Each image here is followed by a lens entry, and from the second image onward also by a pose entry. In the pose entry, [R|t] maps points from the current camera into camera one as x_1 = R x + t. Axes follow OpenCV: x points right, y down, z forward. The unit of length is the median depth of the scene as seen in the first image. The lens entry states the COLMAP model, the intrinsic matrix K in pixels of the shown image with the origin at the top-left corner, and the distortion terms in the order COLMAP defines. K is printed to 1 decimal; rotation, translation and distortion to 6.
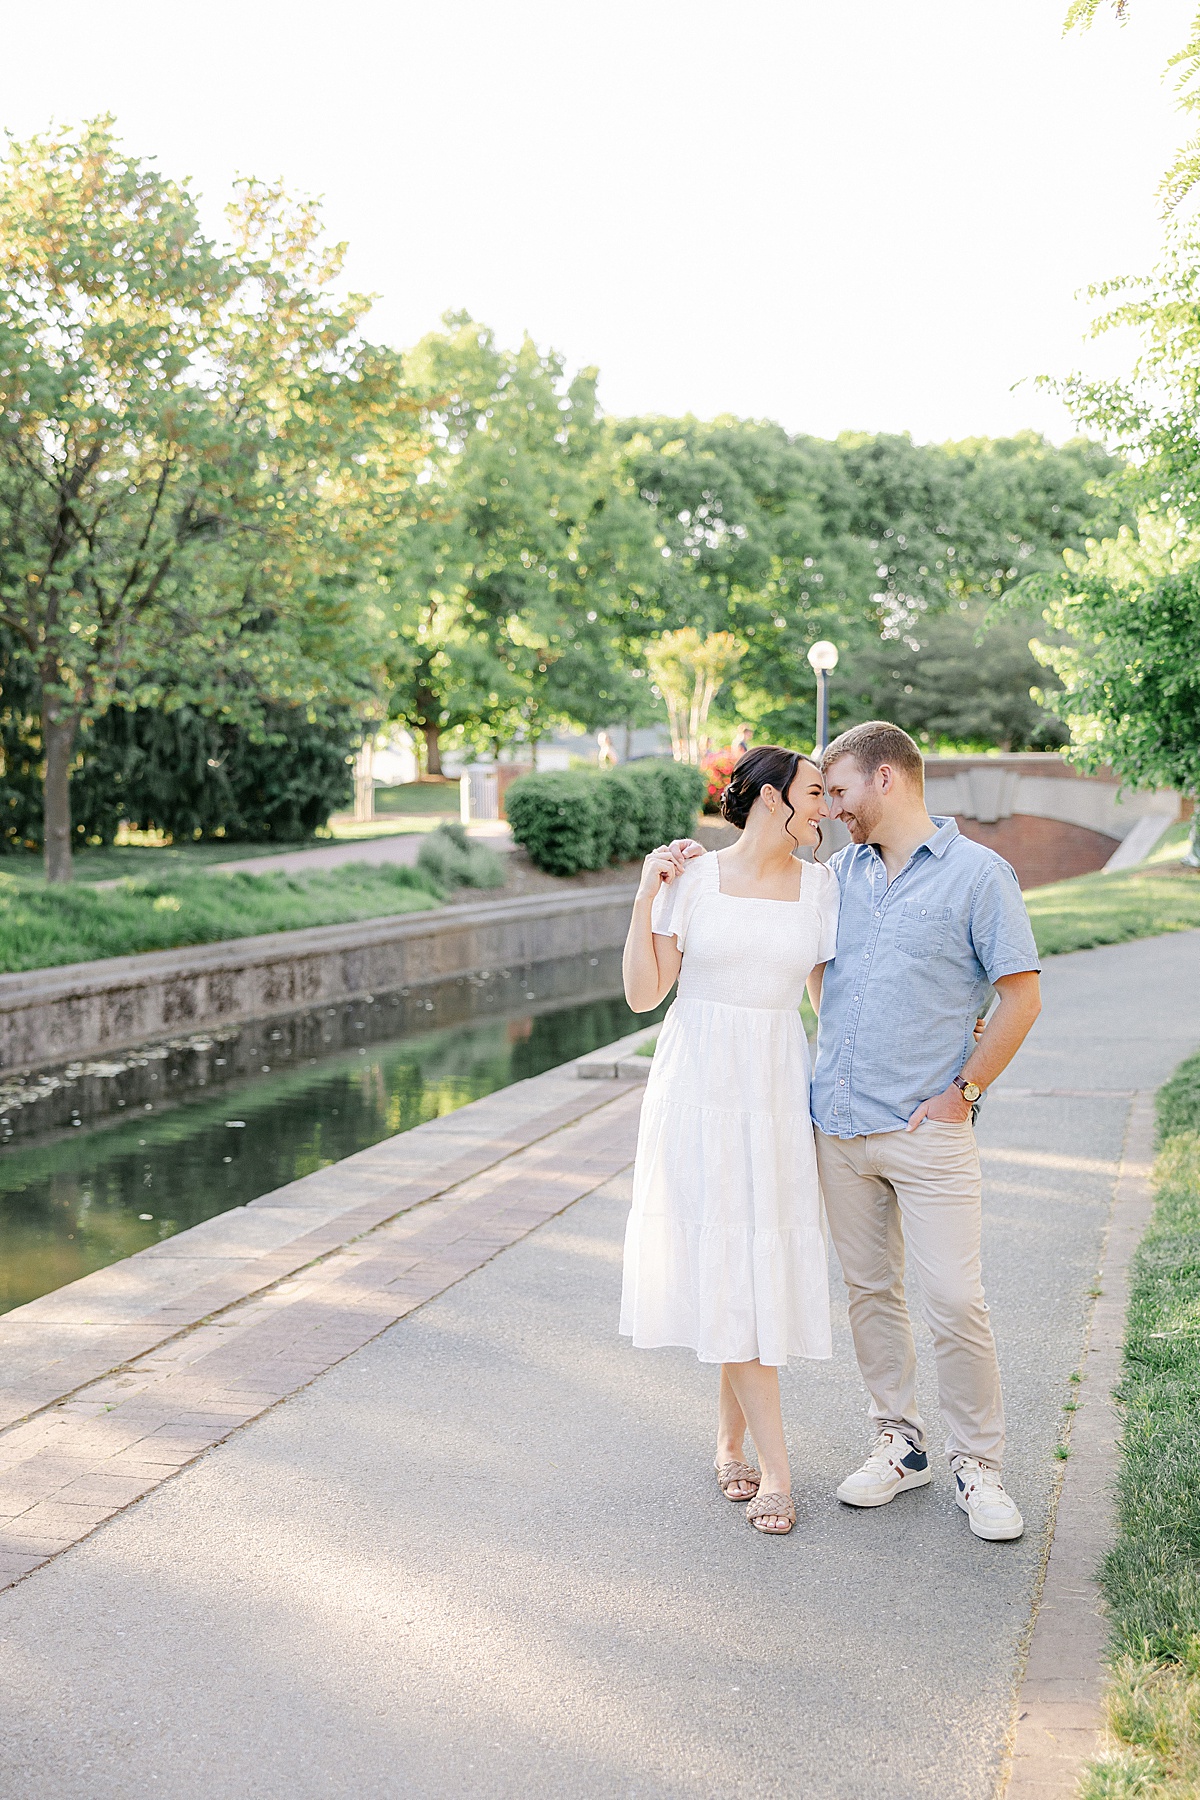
lens RADIAL K [[1997.2, 0, 600.0], [0, 1997.2, 900.0], [0, 0, 1]] dist [0.011673, 0.010792]
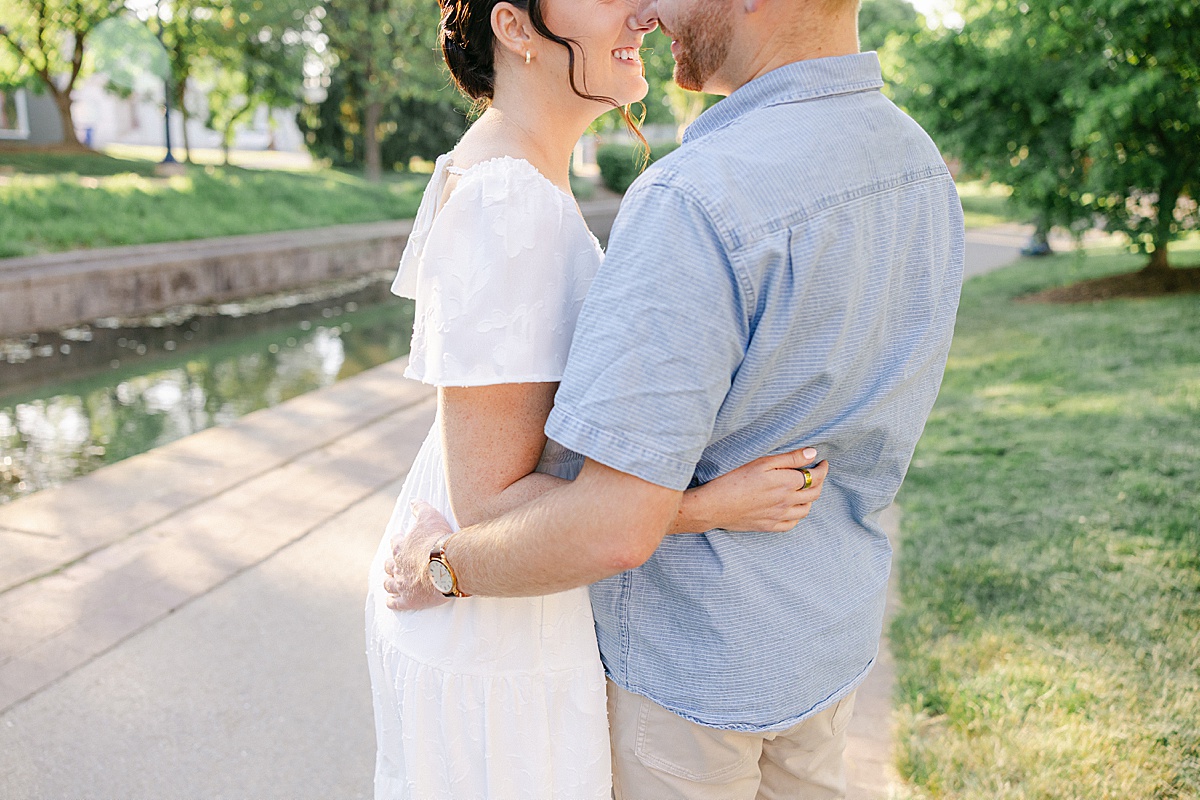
lens RADIAL K [[892.7, 0, 600.0], [0, 892.7, 400.0], [0, 0, 1]] dist [0.000646, 0.001814]
pose [[0.997739, 0.058023, -0.033919, 0.037639], [-0.049657, 0.976491, 0.209760, 0.023138], [0.045292, -0.207601, 0.977164, 0.325027]]
